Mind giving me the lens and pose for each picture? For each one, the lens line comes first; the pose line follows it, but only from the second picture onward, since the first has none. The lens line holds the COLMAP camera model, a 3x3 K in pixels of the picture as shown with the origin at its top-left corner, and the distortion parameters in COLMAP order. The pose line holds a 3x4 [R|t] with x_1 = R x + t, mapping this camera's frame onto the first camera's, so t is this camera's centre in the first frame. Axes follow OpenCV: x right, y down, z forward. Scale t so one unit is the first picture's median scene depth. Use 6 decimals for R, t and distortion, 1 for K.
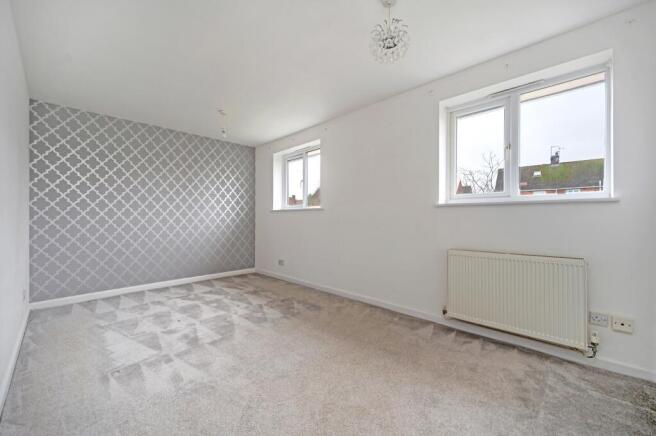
lens RADIAL K [[260.0, 0, 329.0], [0, 260.0, 218.5], [0, 0, 1]] dist [-0.002669, -0.000085]
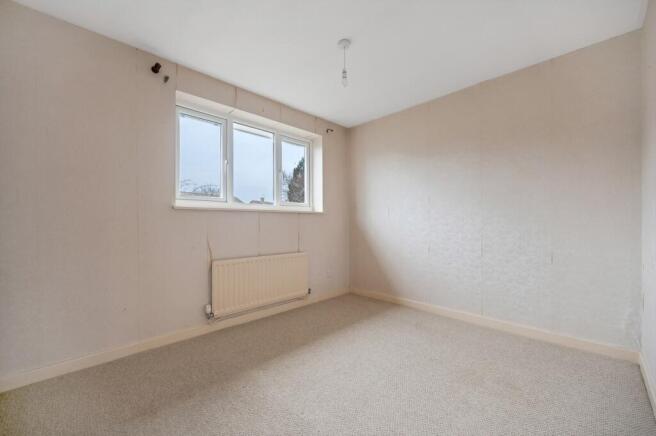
lens RADIAL K [[260.0, 0, 329.0], [0, 260.0, 220.6], [0, 0, 1]] dist [-0.002669, -0.000085]
pose [[0.021895, -0.000874, 0.999760, -0.540519], [-0.003512, 0.999993, 0.000951, -0.010931], [-0.999754, -0.003532, 0.021892, 0.559926]]
